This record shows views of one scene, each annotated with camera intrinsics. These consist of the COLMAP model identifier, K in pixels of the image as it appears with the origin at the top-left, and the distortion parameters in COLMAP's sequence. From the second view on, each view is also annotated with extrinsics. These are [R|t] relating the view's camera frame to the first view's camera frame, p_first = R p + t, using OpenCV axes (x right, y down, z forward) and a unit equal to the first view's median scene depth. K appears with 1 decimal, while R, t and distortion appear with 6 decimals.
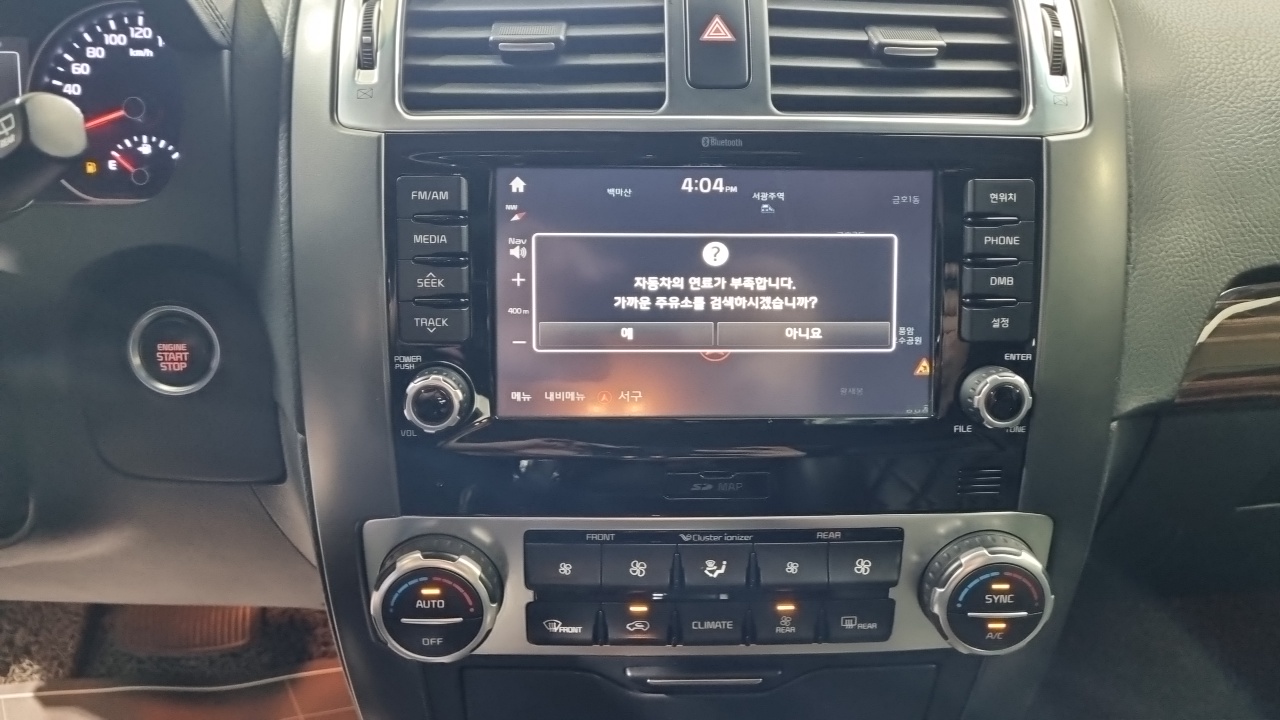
lens RADIAL K [[981.8, 0, 615.2], [0, 981.8, 377.8], [0, 0, 1]] dist [0.054677, -0.075516]
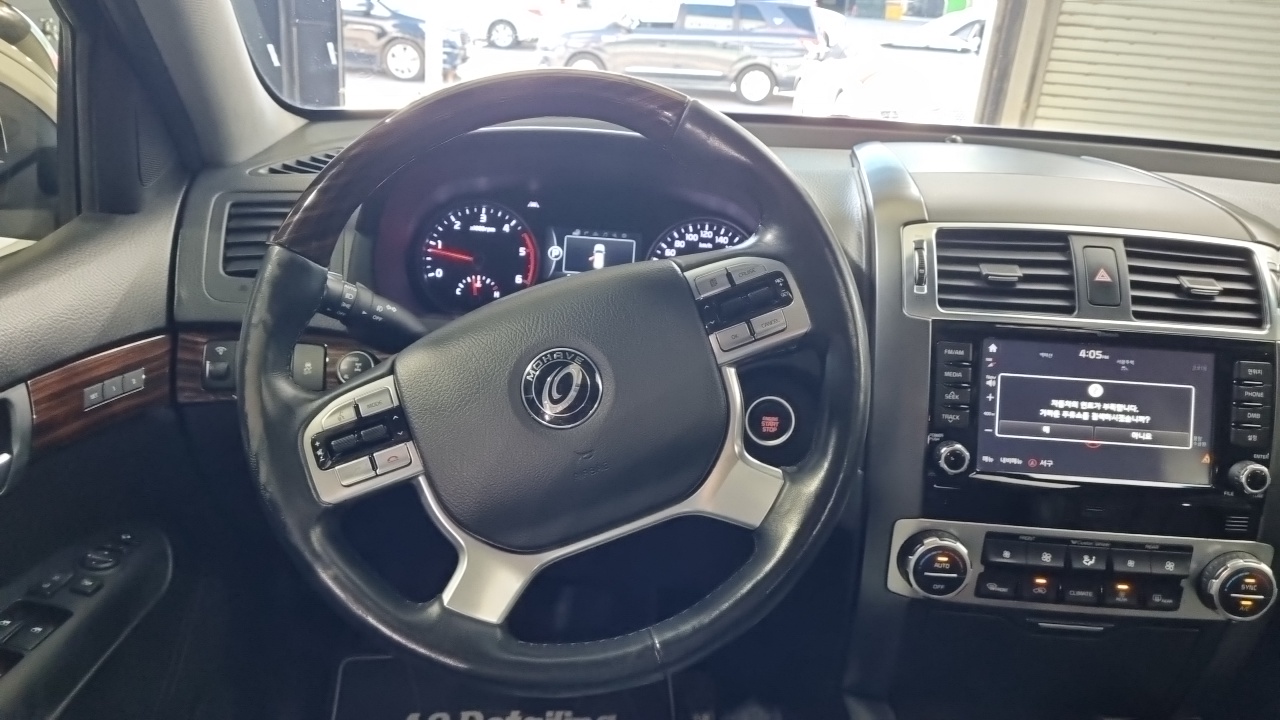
lens RADIAL K [[1001.3, 0, 595.2], [0, 1001.3, 358.9], [0, 0, 1]] dist [0.084637, -0.076677]
pose [[0.997690, 0.064562, -0.021129, -0.810787], [-0.066252, 0.993499, -0.092581, 0.057478], [0.015015, 0.093767, 0.995481, -0.952626]]
